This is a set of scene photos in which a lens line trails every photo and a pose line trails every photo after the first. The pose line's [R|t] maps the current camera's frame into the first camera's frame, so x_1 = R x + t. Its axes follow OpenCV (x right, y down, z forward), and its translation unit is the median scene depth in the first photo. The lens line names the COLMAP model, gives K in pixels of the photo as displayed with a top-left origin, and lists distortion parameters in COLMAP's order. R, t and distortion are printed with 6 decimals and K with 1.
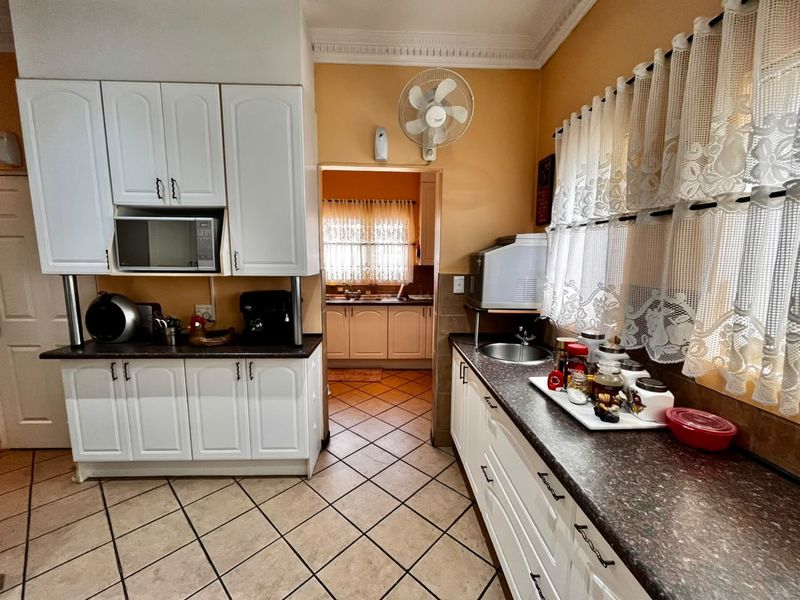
lens RADIAL K [[322.9, 0, 399.4], [0, 322.9, 302.4], [0, 0, 1]] dist [-0.003697, -0.000034]
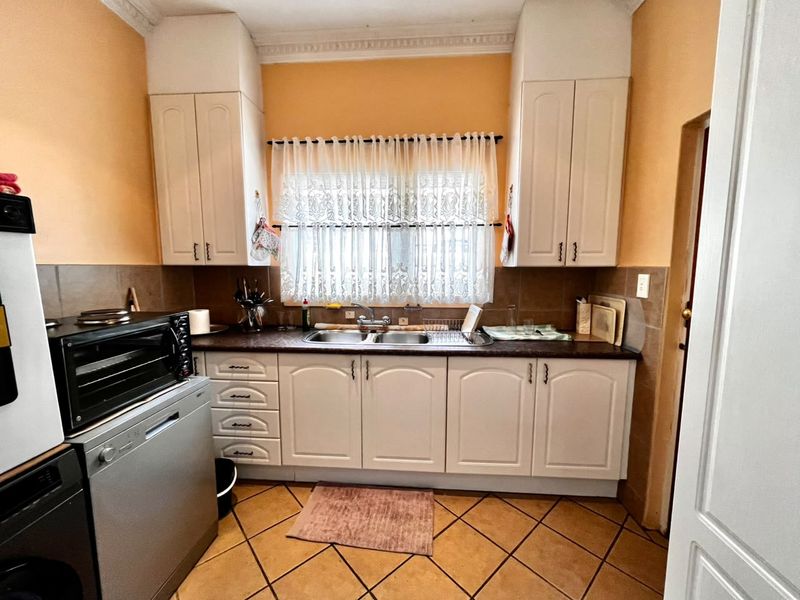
lens RADIAL K [[322.9, 0, 396.4], [0, 322.9, 300.2], [0, 0, 1]] dist [-0.003697, -0.000034]
pose [[0.993107, 0.005923, -0.117061, -0.049022], [-0.007878, 0.999837, -0.016239, -0.056906], [0.116946, 0.017049, 0.992992, 0.504251]]
